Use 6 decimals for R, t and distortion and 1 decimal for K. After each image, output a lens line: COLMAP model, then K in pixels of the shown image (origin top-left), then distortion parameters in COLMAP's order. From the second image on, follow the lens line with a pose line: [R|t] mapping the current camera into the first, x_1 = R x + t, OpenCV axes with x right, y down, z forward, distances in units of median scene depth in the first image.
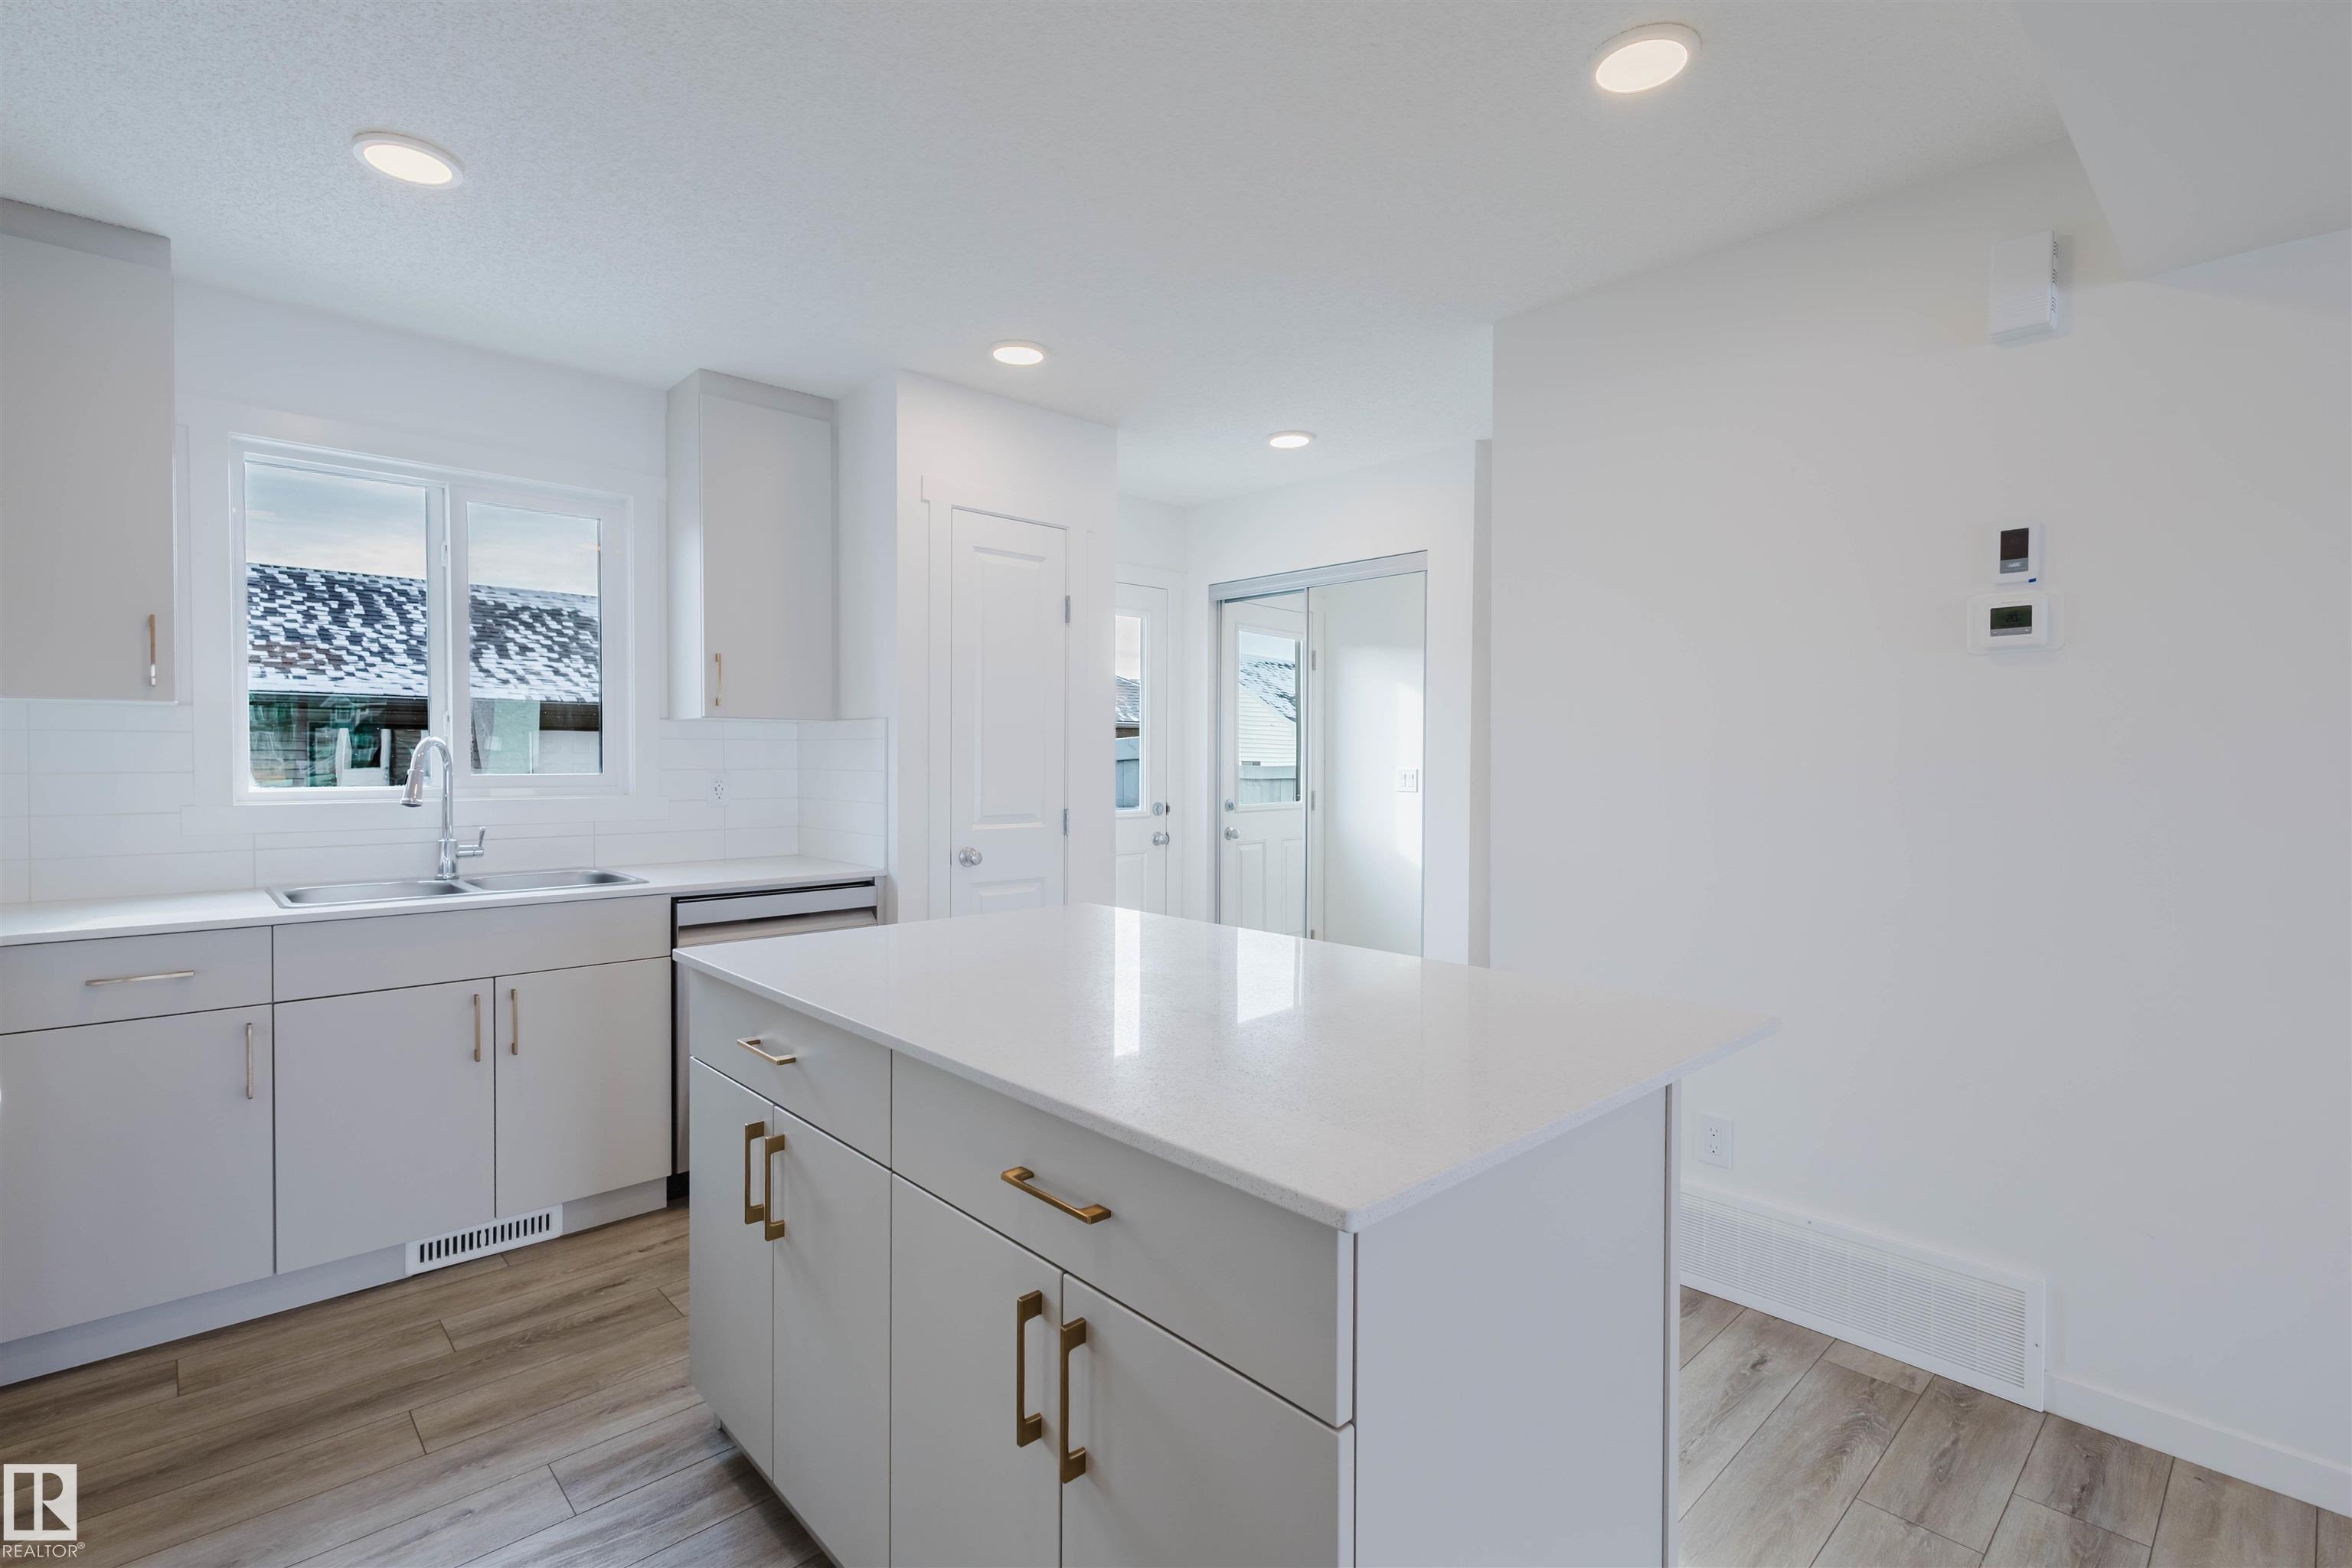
lens RADIAL K [[1078.5, 0, 1174.9], [0, 1078.5, 773.2], [0, 0, 1]] dist [0.014816, -0.003625]
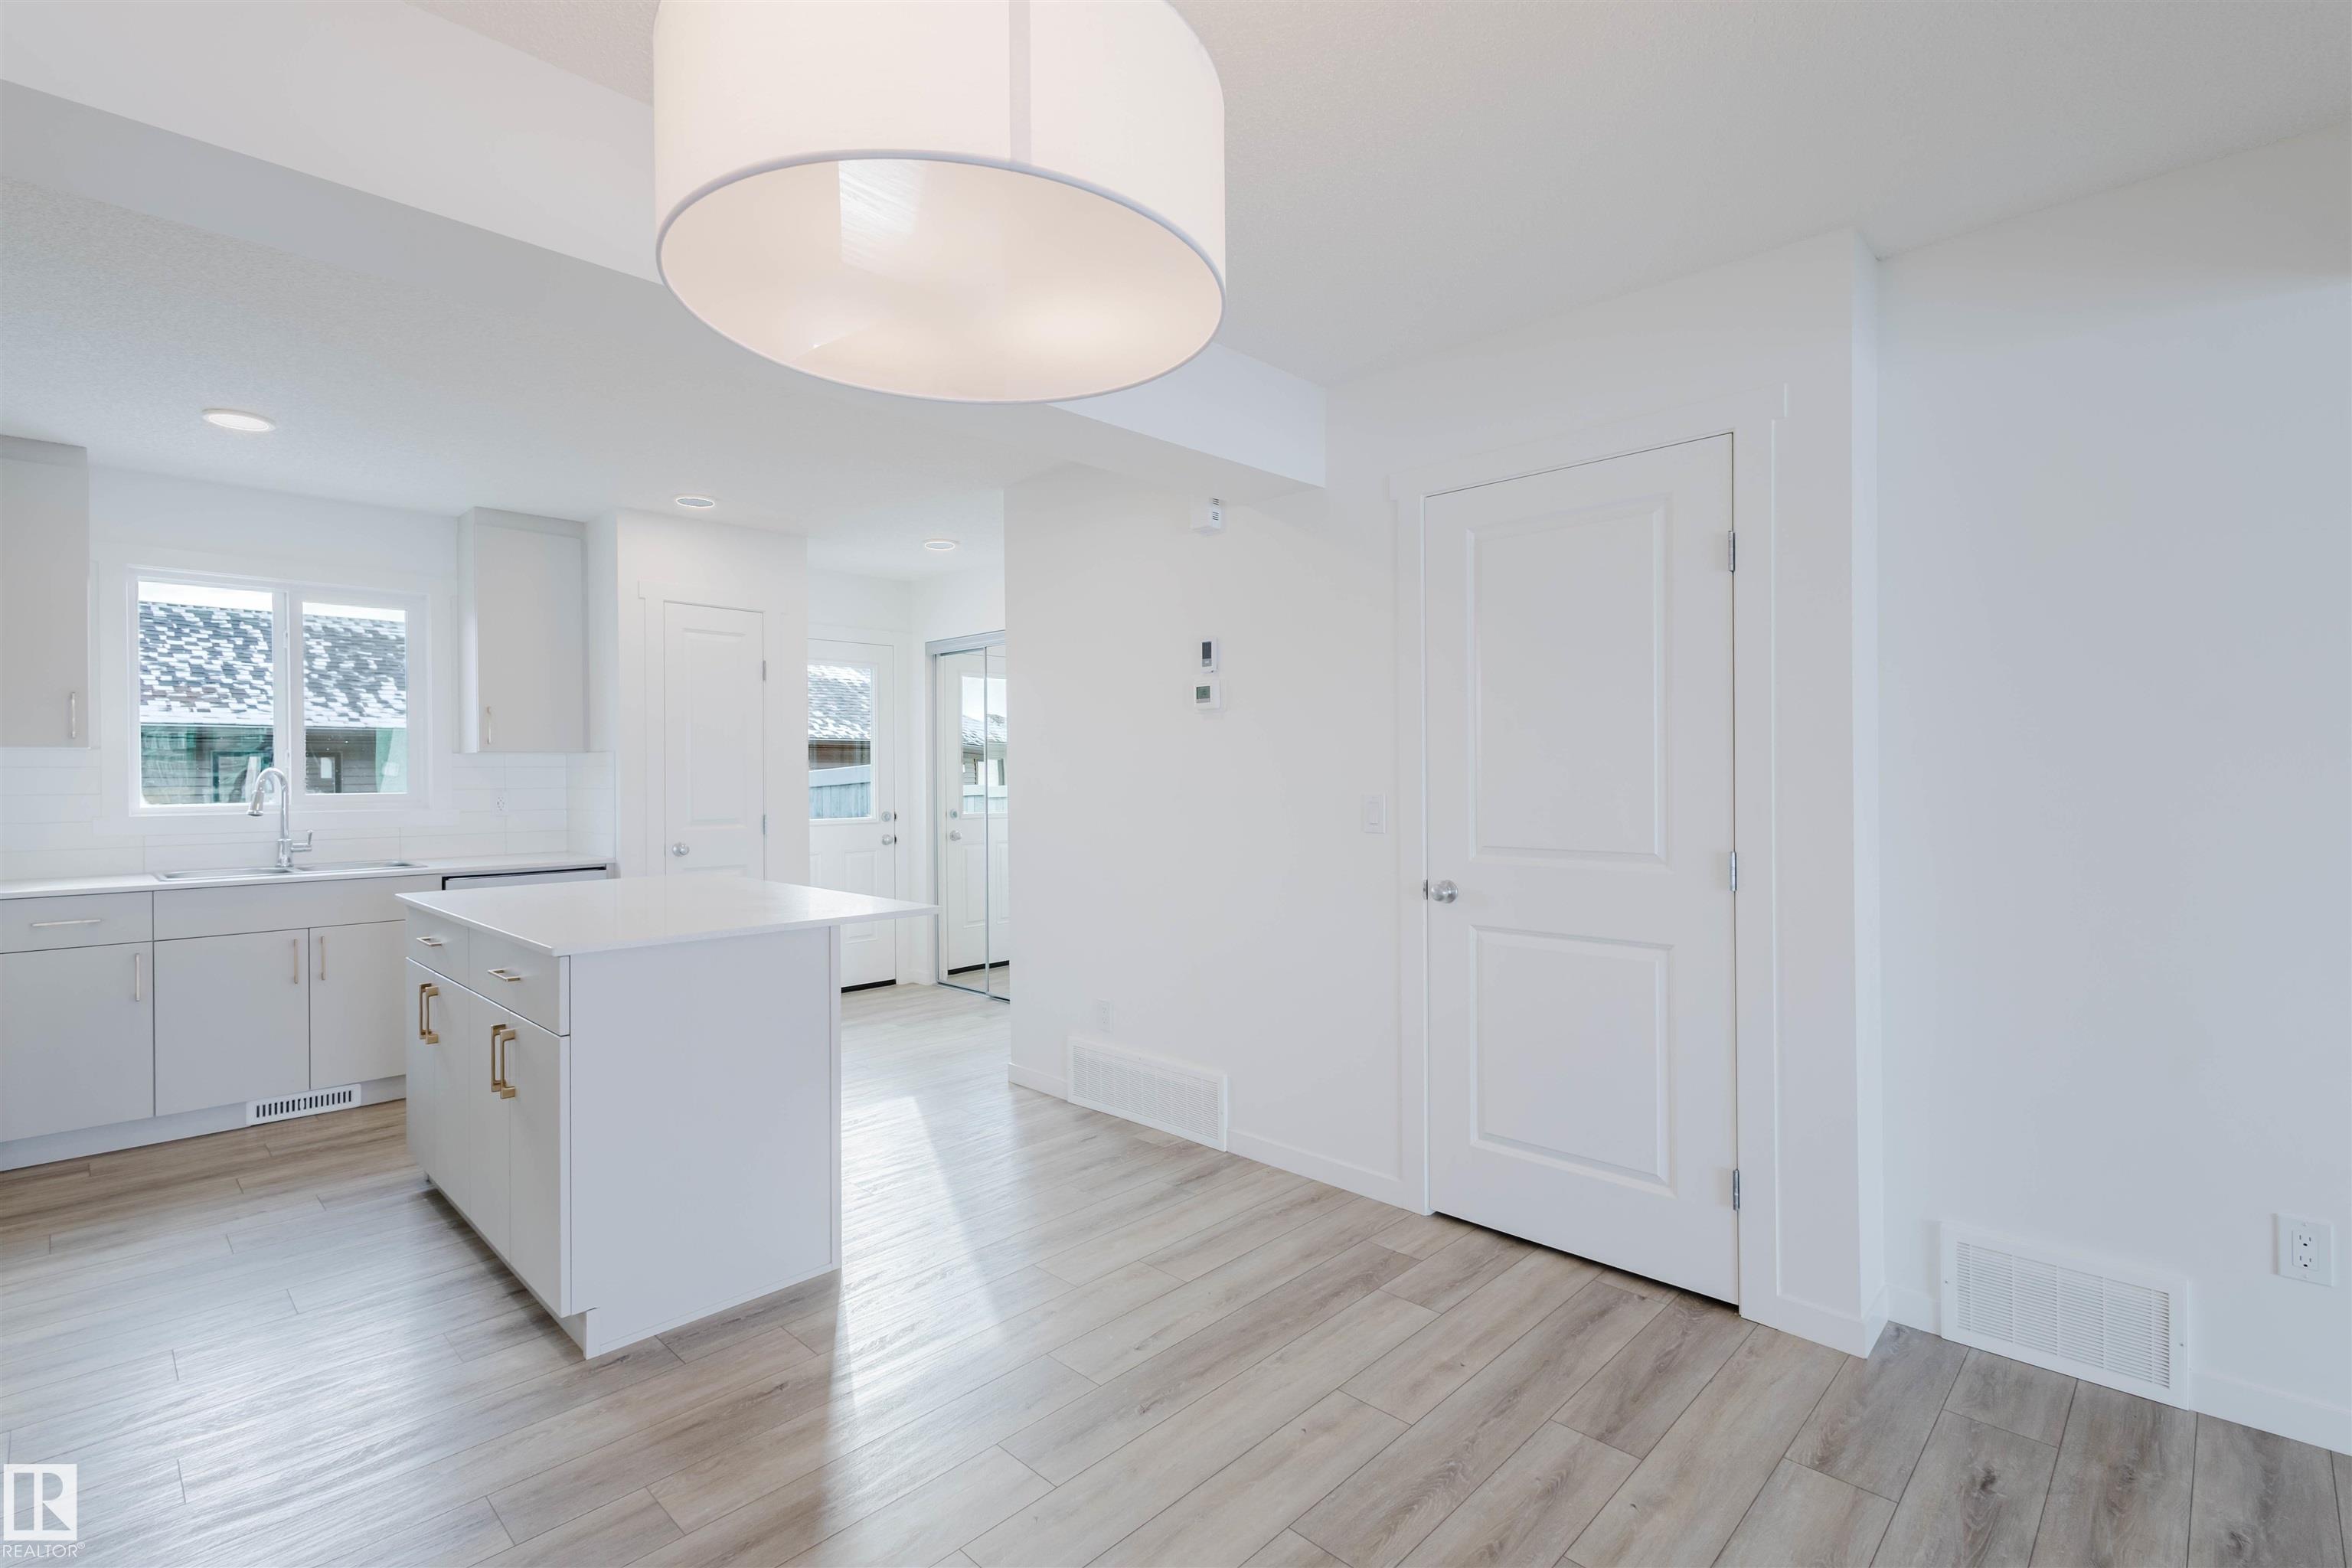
lens RADIAL K [[1078.5, 0, 1171.6], [0, 1078.5, 775.6], [0, 0, 1]] dist [0.014816, -0.003625]
pose [[0.999055, -0.009747, 0.042357, 0.385629], [0.010350, 0.999848, -0.014036, 0.007766], [-0.042214, 0.014461, 0.999004, -0.426436]]
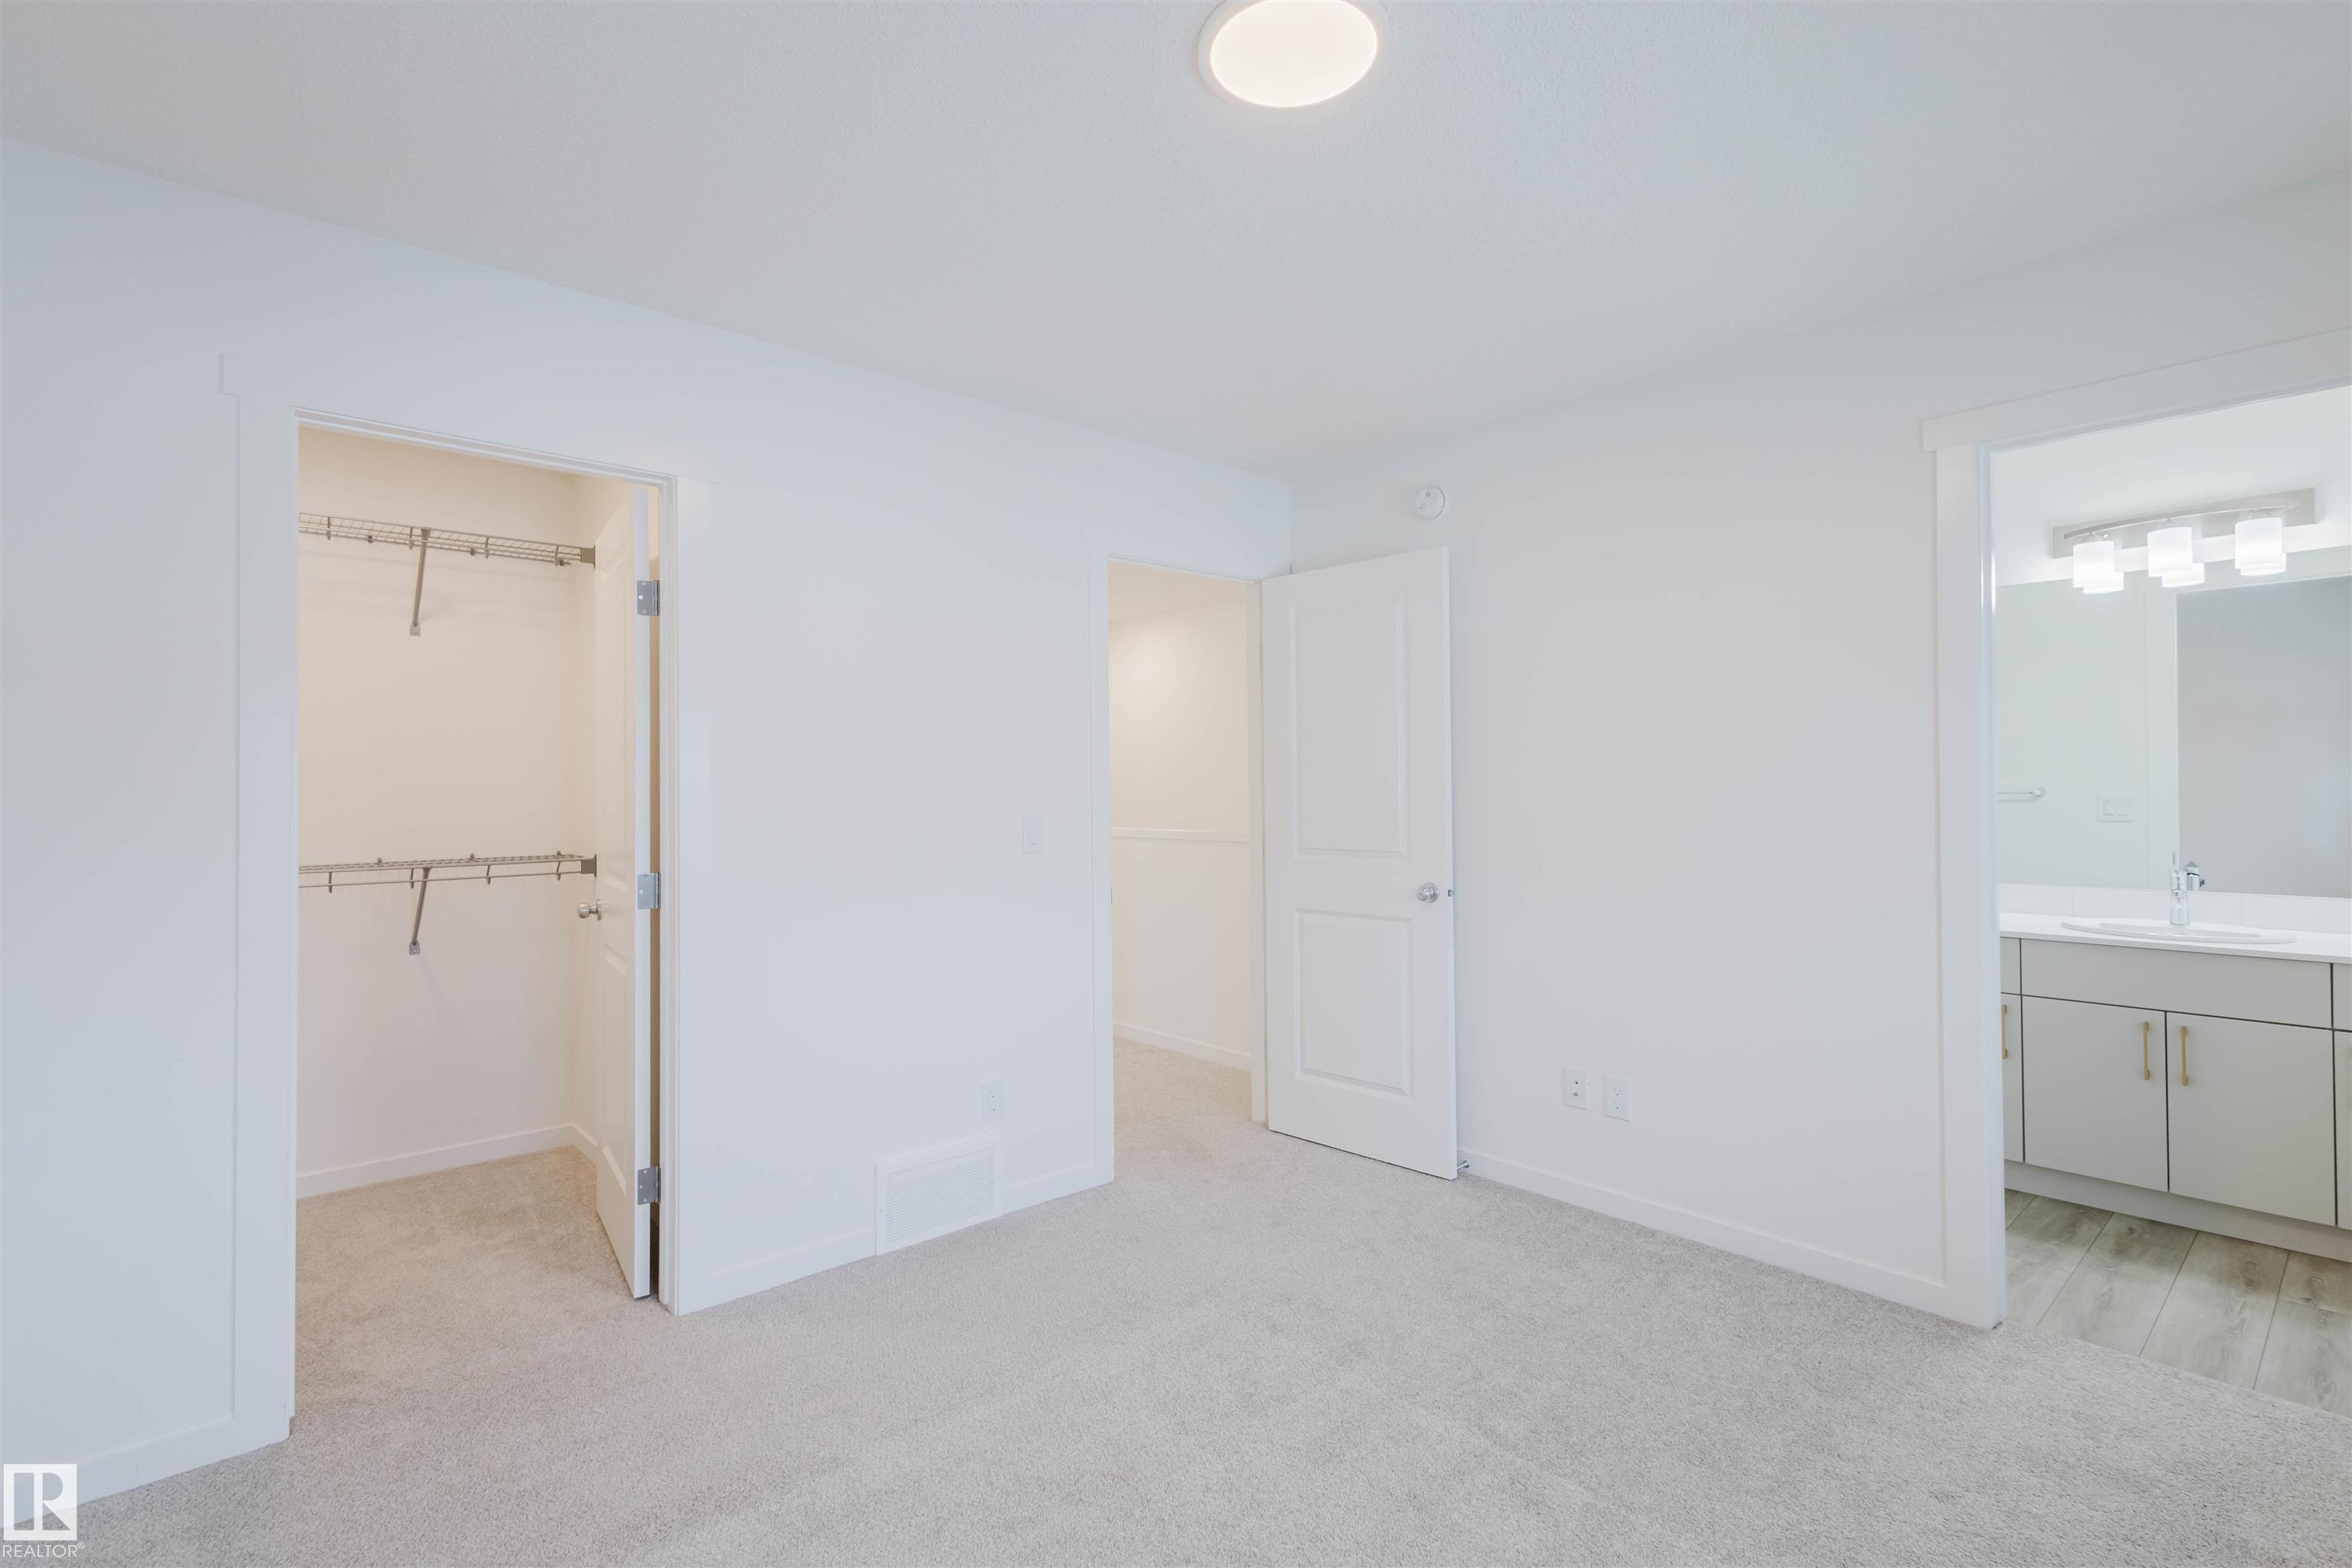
lens RADIAL K [[1078.5, 0, 1172.8], [0, 1078.5, 772.8], [0, 0, 1]] dist [0.014816, -0.003625]
pose [[-0.033795, -0.013241, -0.999341, 0.420810], [-0.013858, 0.999822, -0.012779, -0.025347], [0.999333, 0.013417, -0.033973, -0.004401]]
